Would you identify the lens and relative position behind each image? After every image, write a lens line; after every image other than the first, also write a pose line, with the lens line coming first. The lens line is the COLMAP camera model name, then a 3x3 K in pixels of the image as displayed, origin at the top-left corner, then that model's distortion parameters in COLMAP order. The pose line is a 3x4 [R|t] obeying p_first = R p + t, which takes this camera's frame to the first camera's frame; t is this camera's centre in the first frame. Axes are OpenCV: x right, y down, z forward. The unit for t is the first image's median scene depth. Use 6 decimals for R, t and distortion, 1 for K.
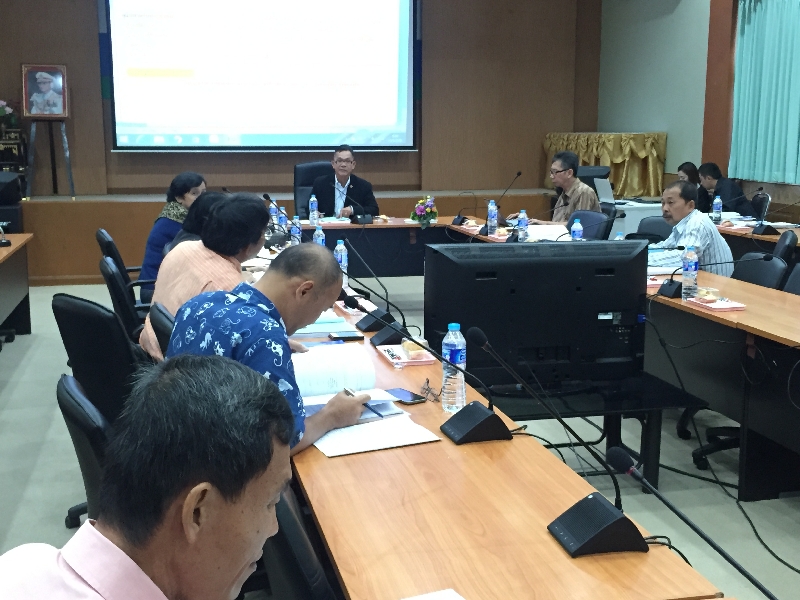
lens RADIAL K [[975.9, 0, 403.6], [0, 975.9, 302.5], [0, 0, 1]] dist [0.081258, 0.000000]
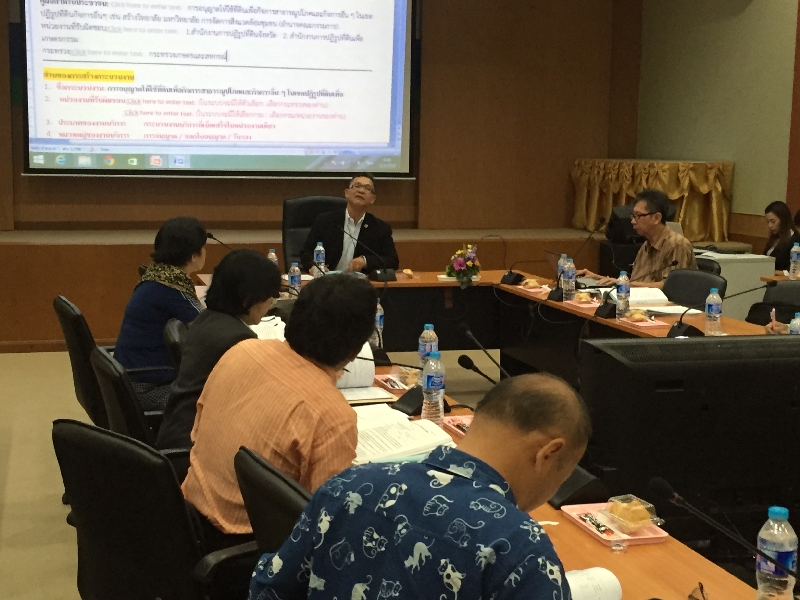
lens RADIAL K [[1204.7, 0, 398.3], [0, 1204.7, 295.1], [0, 0, 1]] dist [0.086079, 0.000000]
pose [[0.998963, 0.011440, 0.044062, -0.063252], [-0.009181, 0.998649, -0.051145, -0.019986], [-0.044587, 0.050687, 0.997719, 0.066866]]
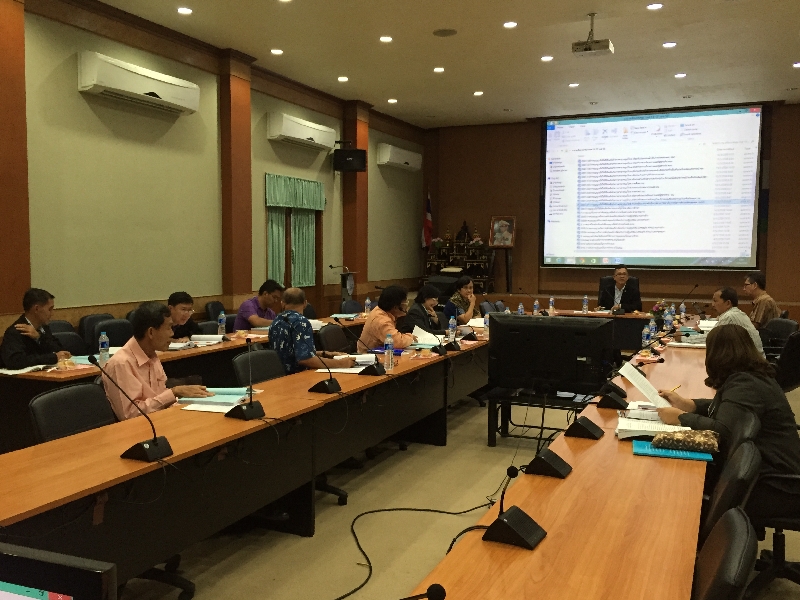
lens RADIAL K [[770.6, 0, 401.4], [0, 770.6, 299.7], [0, 0, 1]] dist [0.009224, 0.000000]
pose [[0.793822, 0.046299, -0.606386, 0.404936], [-0.115089, 0.990517, -0.075035, 0.026351], [0.597161, 0.129353, 0.791622, -0.169199]]
